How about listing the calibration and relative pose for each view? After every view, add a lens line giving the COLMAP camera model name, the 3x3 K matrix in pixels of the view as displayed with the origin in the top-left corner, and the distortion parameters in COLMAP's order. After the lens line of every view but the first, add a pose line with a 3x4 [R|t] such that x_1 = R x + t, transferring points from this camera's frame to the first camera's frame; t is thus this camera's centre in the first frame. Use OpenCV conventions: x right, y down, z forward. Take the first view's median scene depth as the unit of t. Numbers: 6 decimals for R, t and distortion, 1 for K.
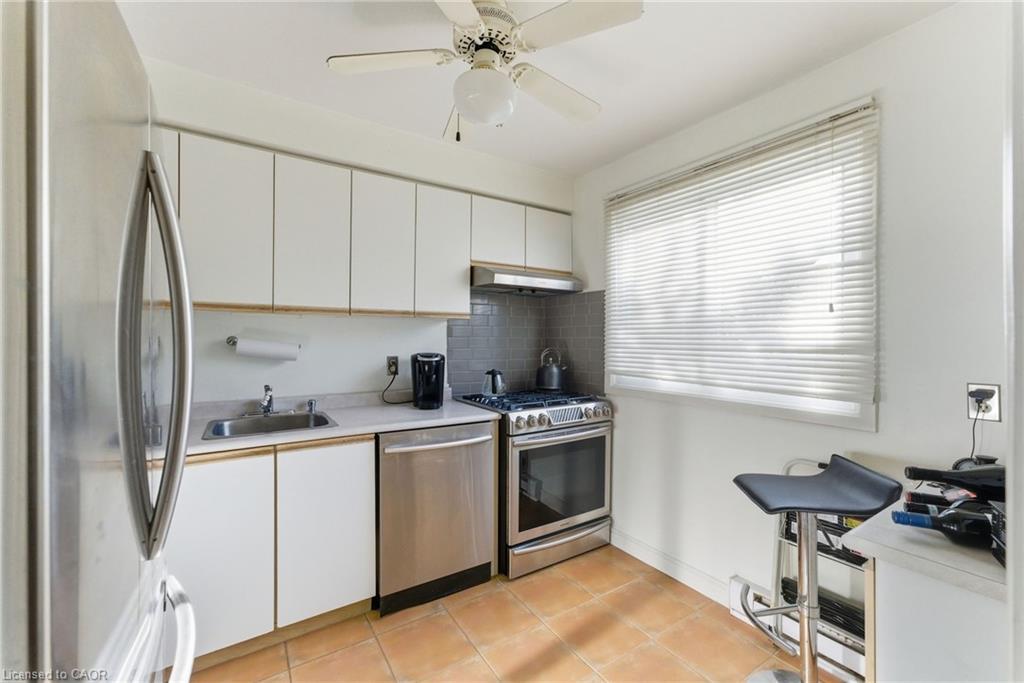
lens RADIAL K [[425.1, 0, 517.7], [0, 425.1, 344.3], [0, 0, 1]] dist [-0.001203, 0.015758]
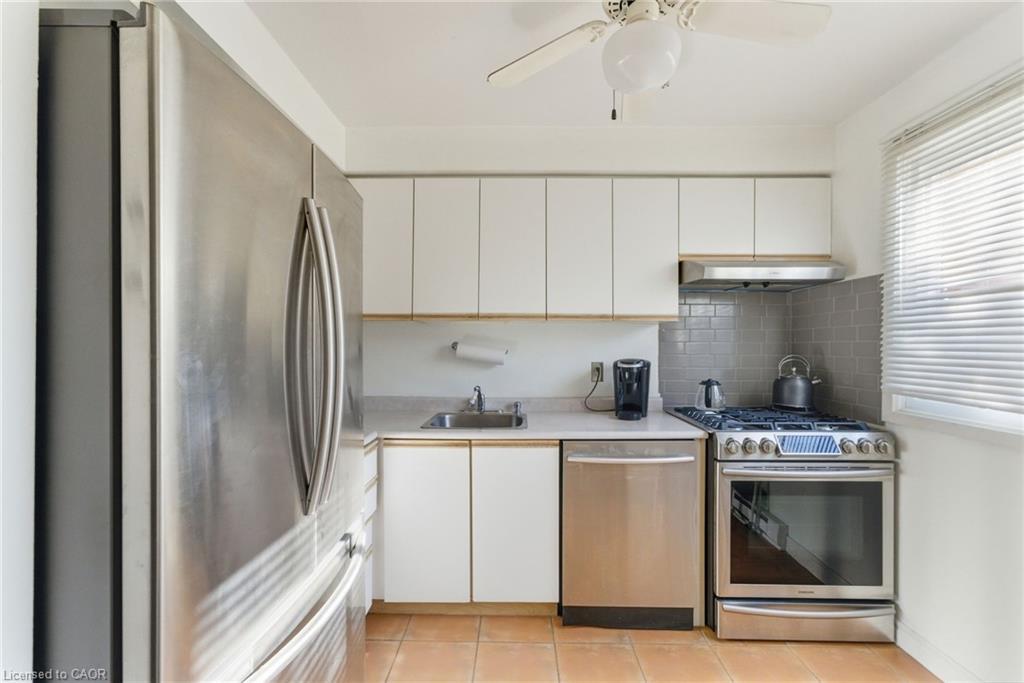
lens RADIAL K [[425.1, 0, 517.7], [0, 425.1, 344.3], [0, 0, 1]] dist [-0.001203, 0.015758]
pose [[0.834773, -0.002809, -0.550587, 0.098029], [-0.006795, 0.999858, -0.015404, 0.004798], [0.550552, 0.016600, 0.834636, 0.083472]]
